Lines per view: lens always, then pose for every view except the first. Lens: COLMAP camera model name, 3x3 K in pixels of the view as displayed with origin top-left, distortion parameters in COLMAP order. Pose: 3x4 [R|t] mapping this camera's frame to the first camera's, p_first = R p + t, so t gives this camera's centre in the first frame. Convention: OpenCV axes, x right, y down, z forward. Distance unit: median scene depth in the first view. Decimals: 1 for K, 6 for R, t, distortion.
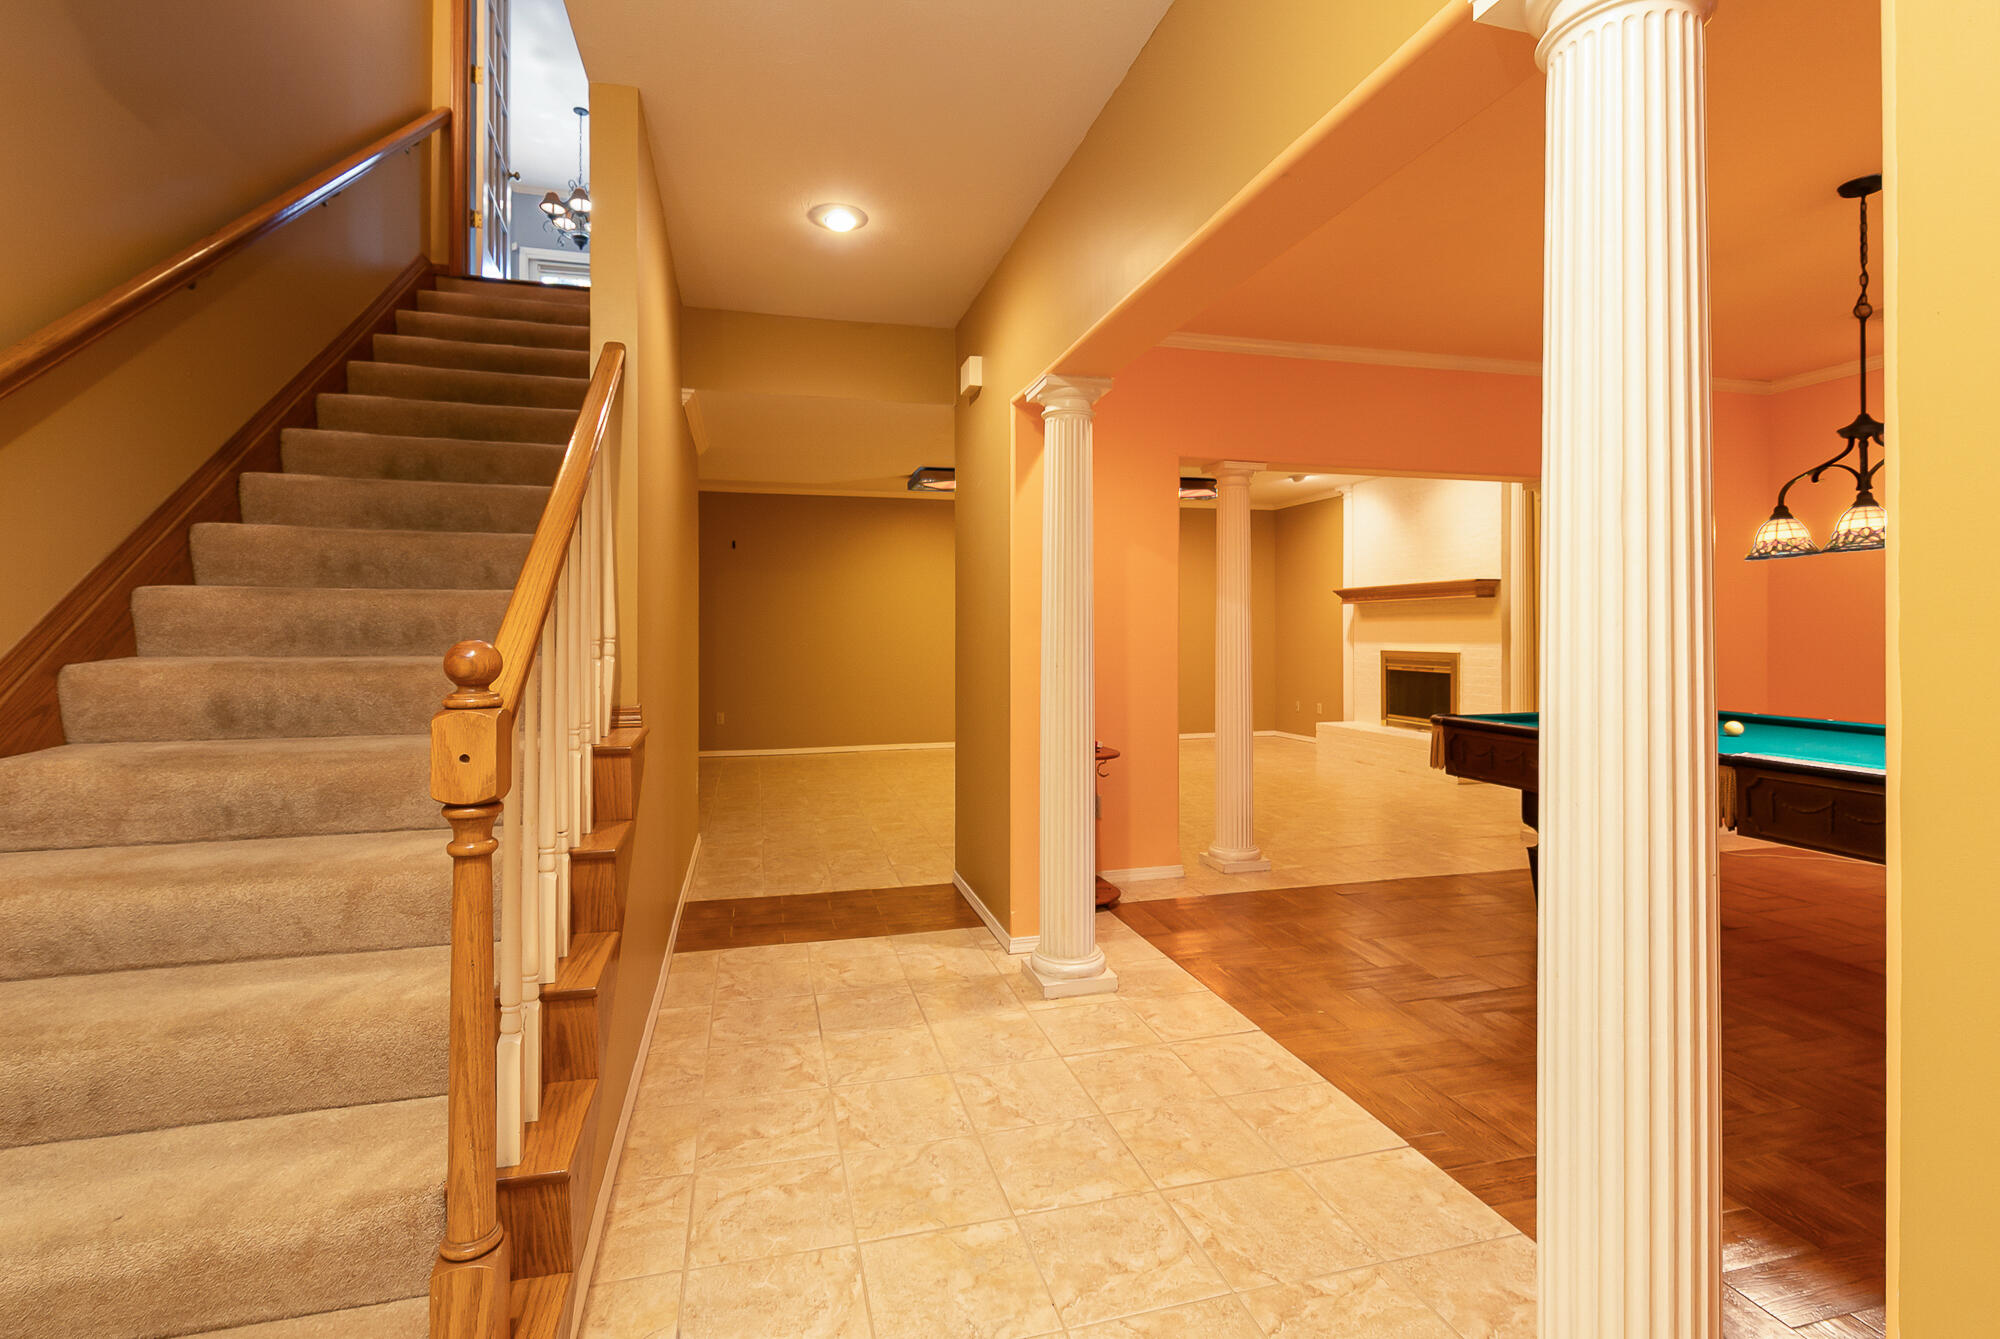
lens RADIAL K [[925.9, 0, 1001.6], [0, 925.9, 630.3], [0, 0, 1]] dist [-0.000165, -0.000065]
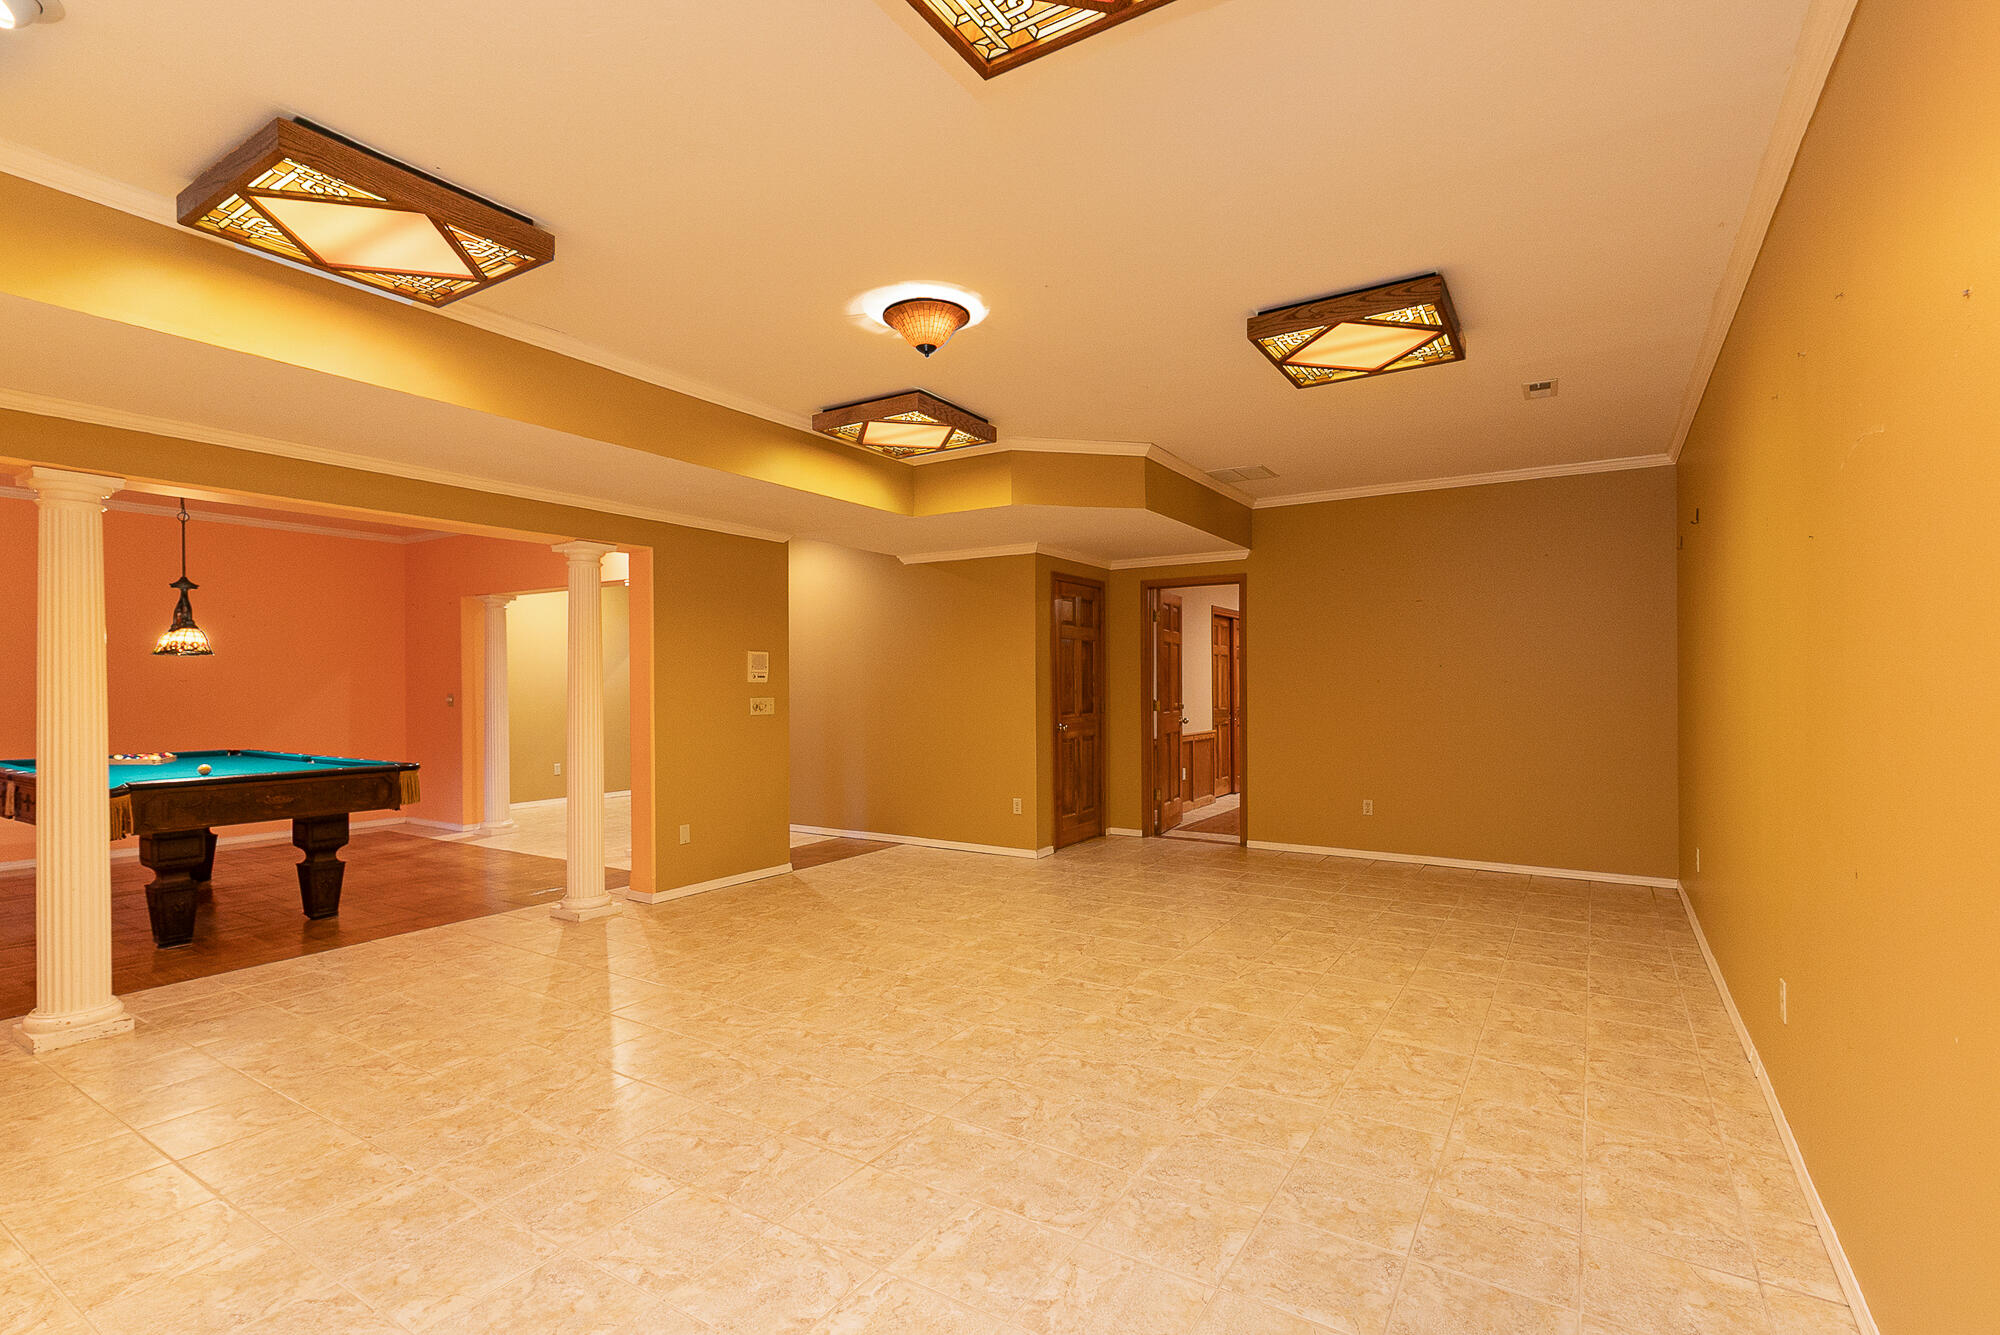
lens RADIAL K [[919.5, 0, 1019.5], [0, 919.5, 693.0], [0, 0, 1]] dist [0.003316, 0.000352]
pose [[-0.726058, 0.018083, -0.687396, 0.826657], [0.011832, 0.999835, 0.013805, -0.016160], [0.687532, 0.001890, -0.726152, 2.800116]]
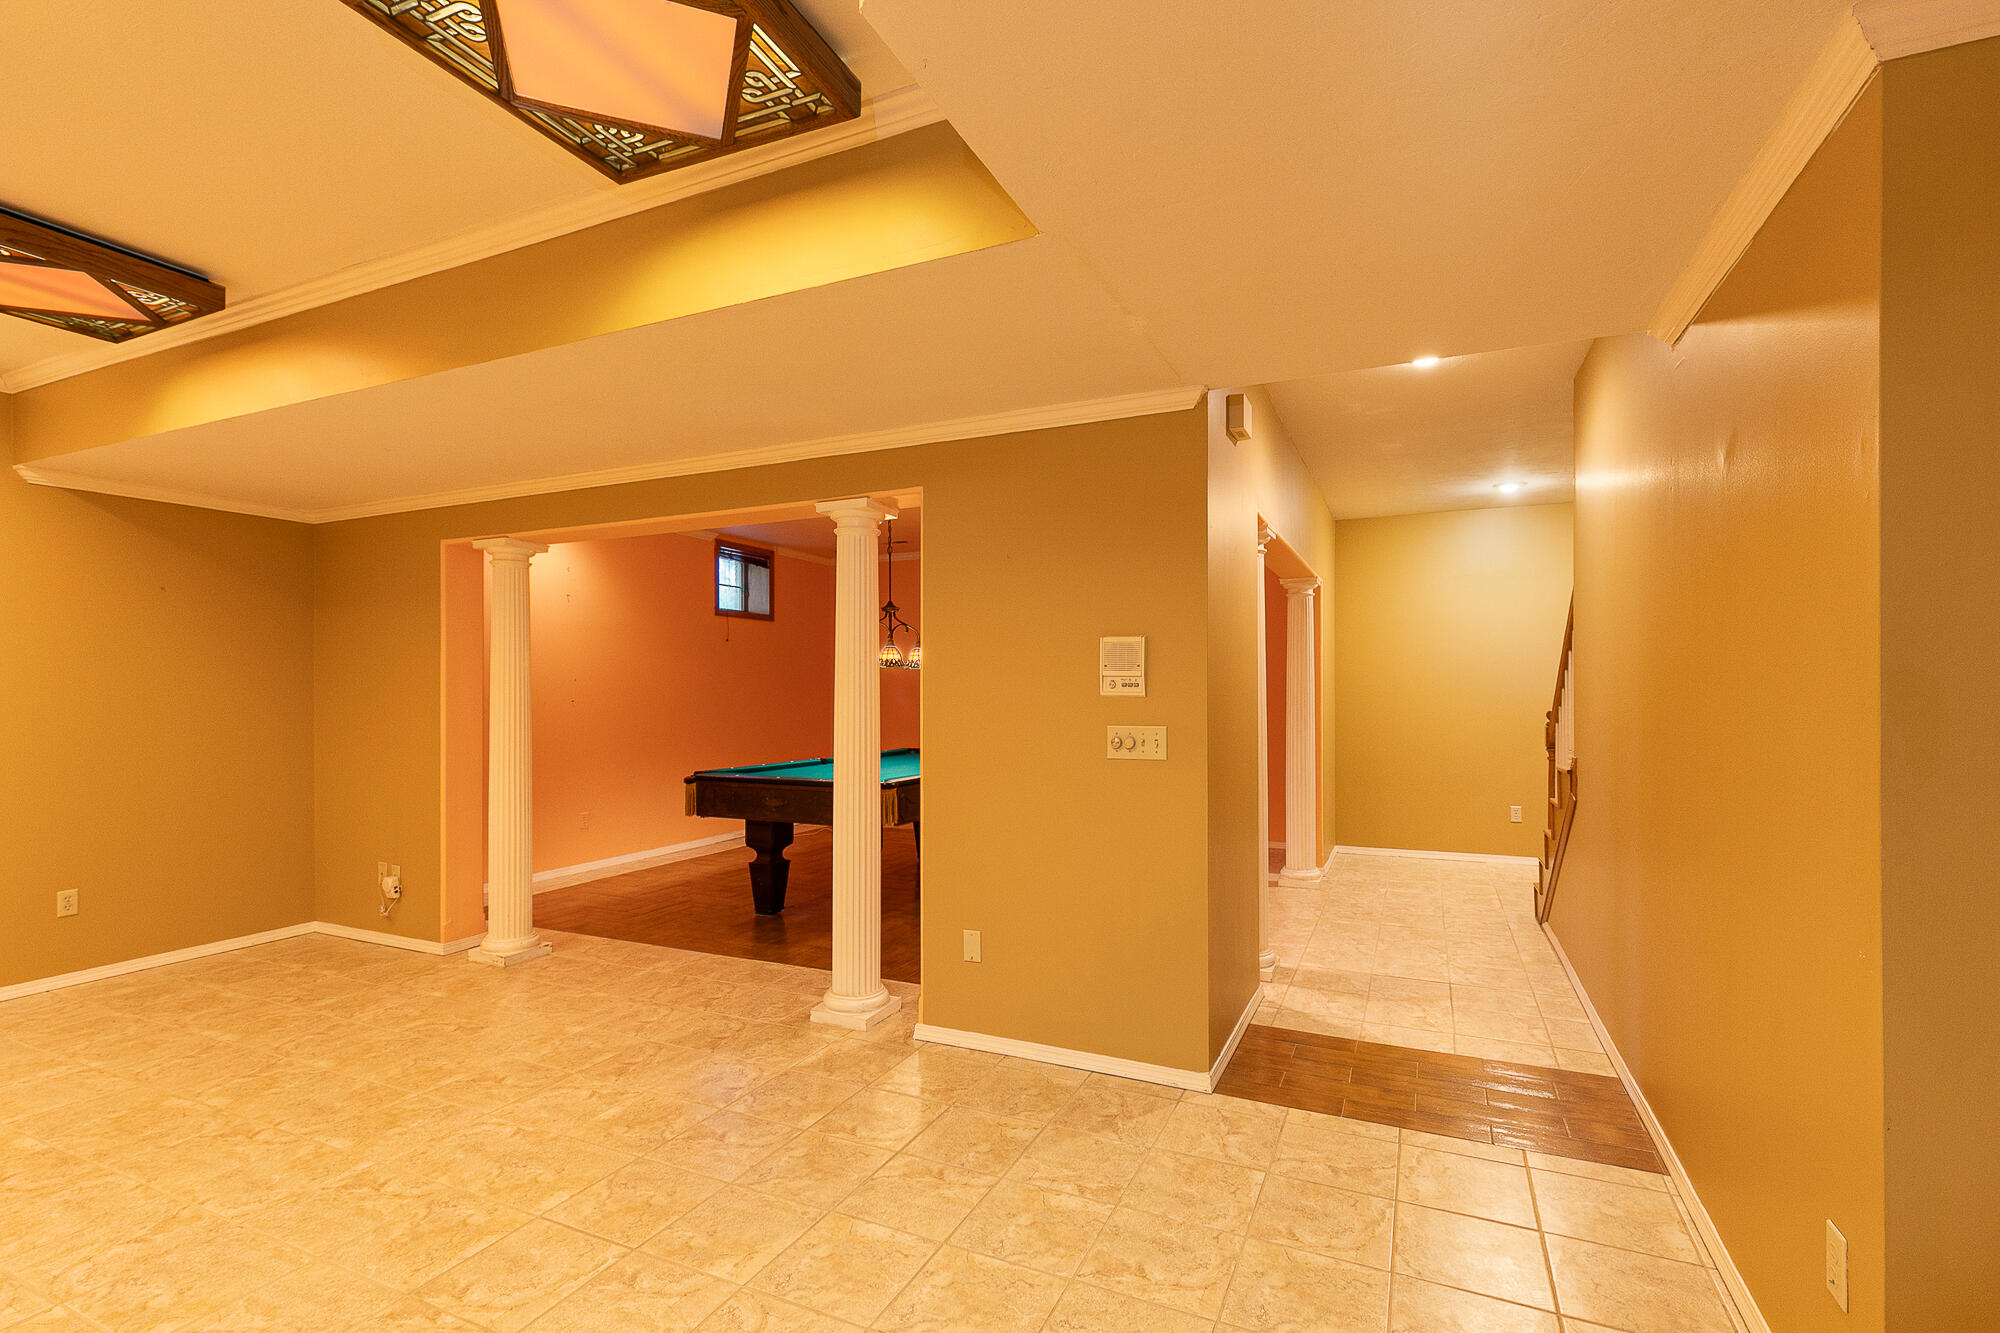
lens RADIAL K [[907.5, 0, 1017.0], [0, 907.5, 686.6], [0, 0, 1]] dist [-0.002013, -0.000234]
pose [[-0.776913, 0.011769, 0.629497, -0.444409], [0.005946, 0.999918, -0.011357, -0.017521], [-0.629579, -0.005080, -0.776920, 1.981320]]
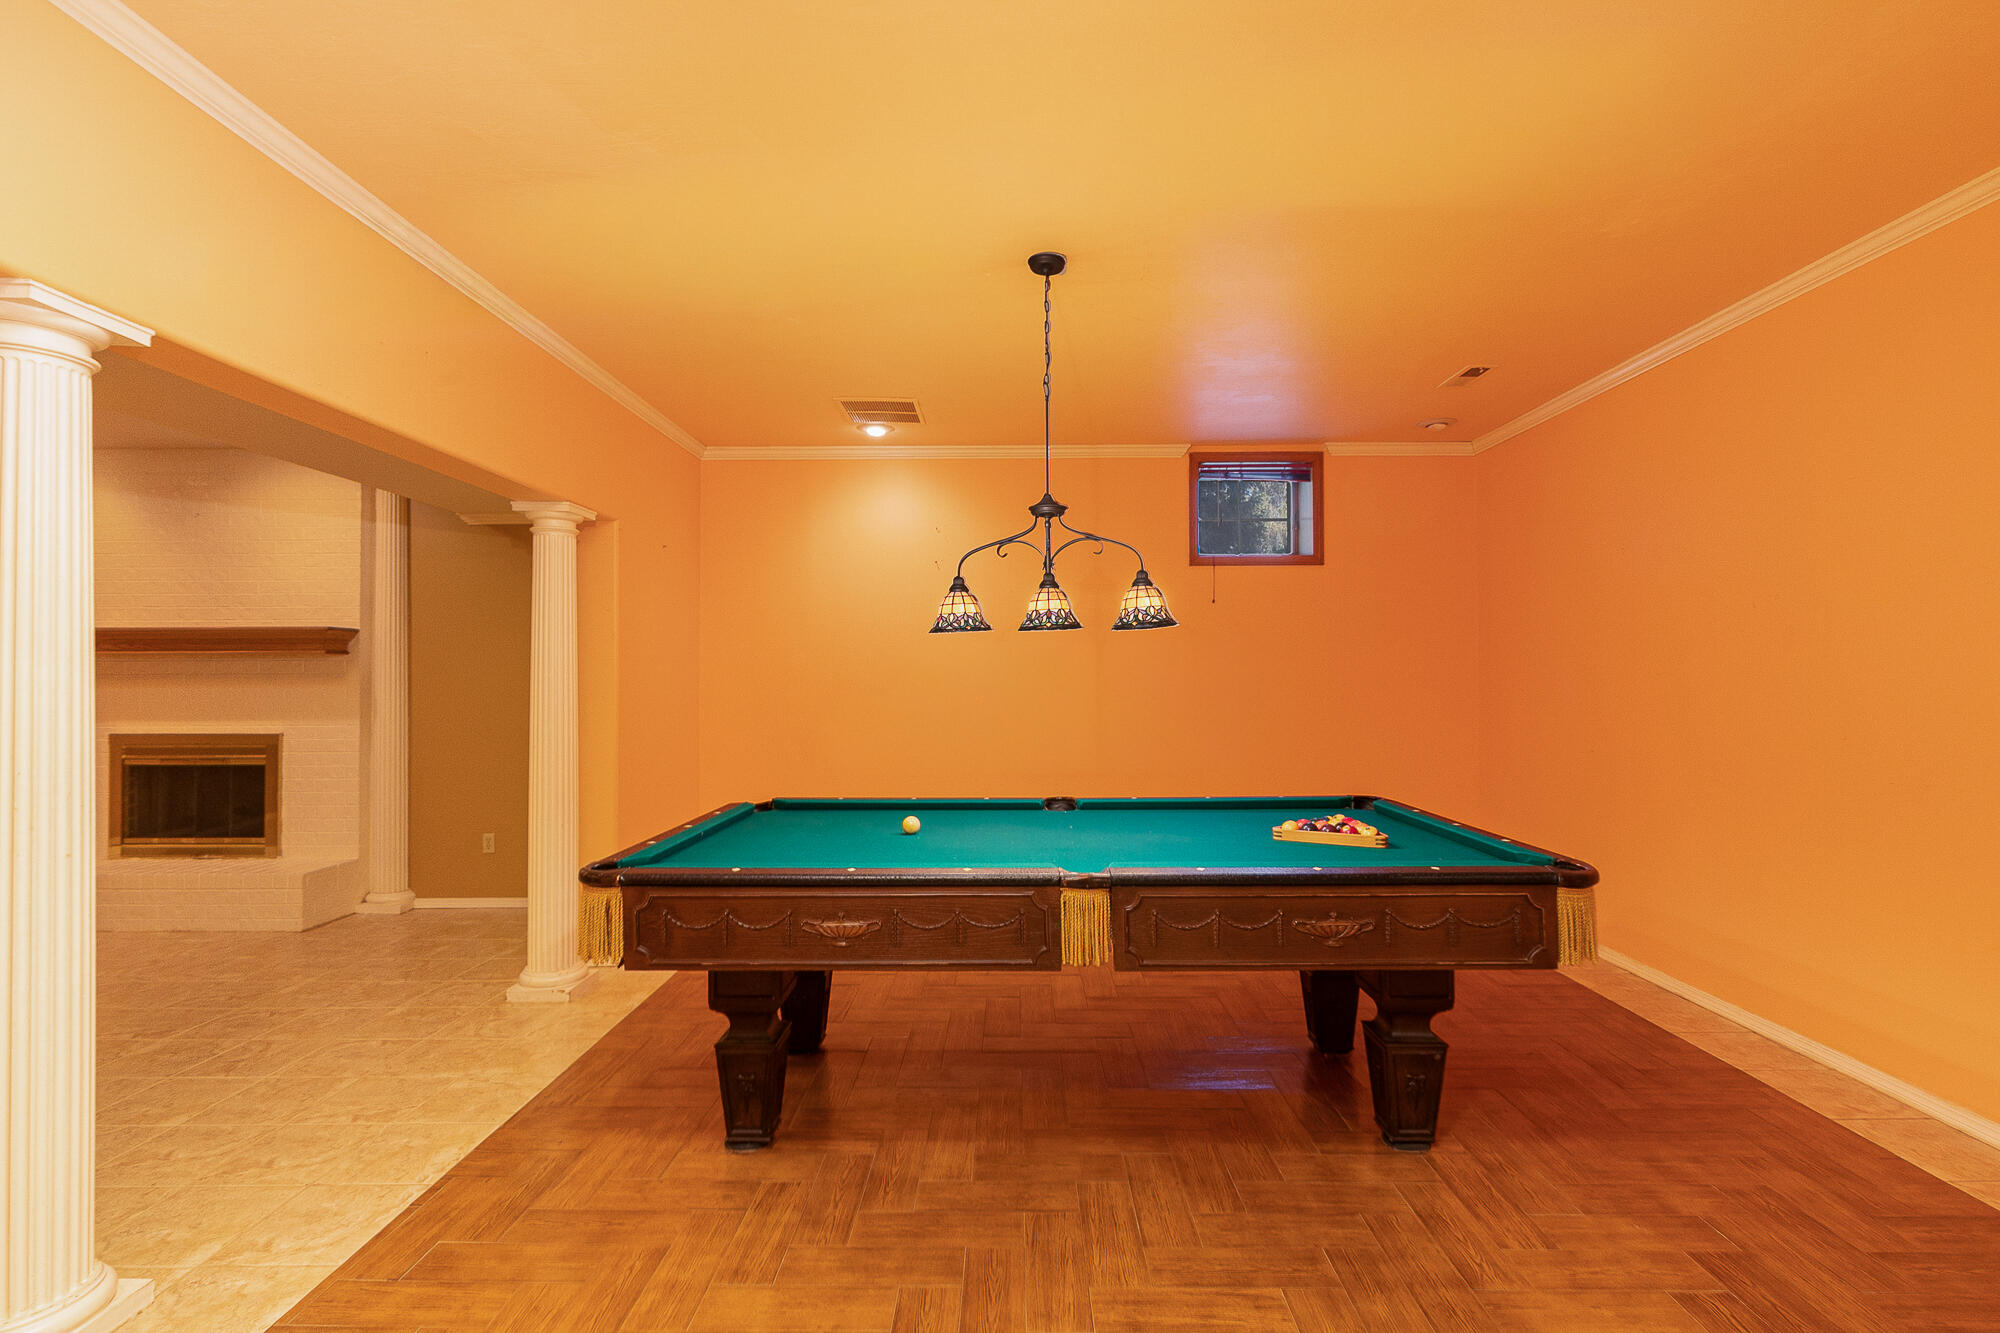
lens RADIAL K [[899.4, 0, 994.6], [0, 899.4, 662.3], [0, 0, 1]] dist [0.003413, 0.000133]
pose [[0.268920, 0.026059, 0.962810, -0.008057], [0.000324, 0.999631, -0.027147, -0.021347], [-0.963162, 0.007612, 0.268813, 0.680365]]
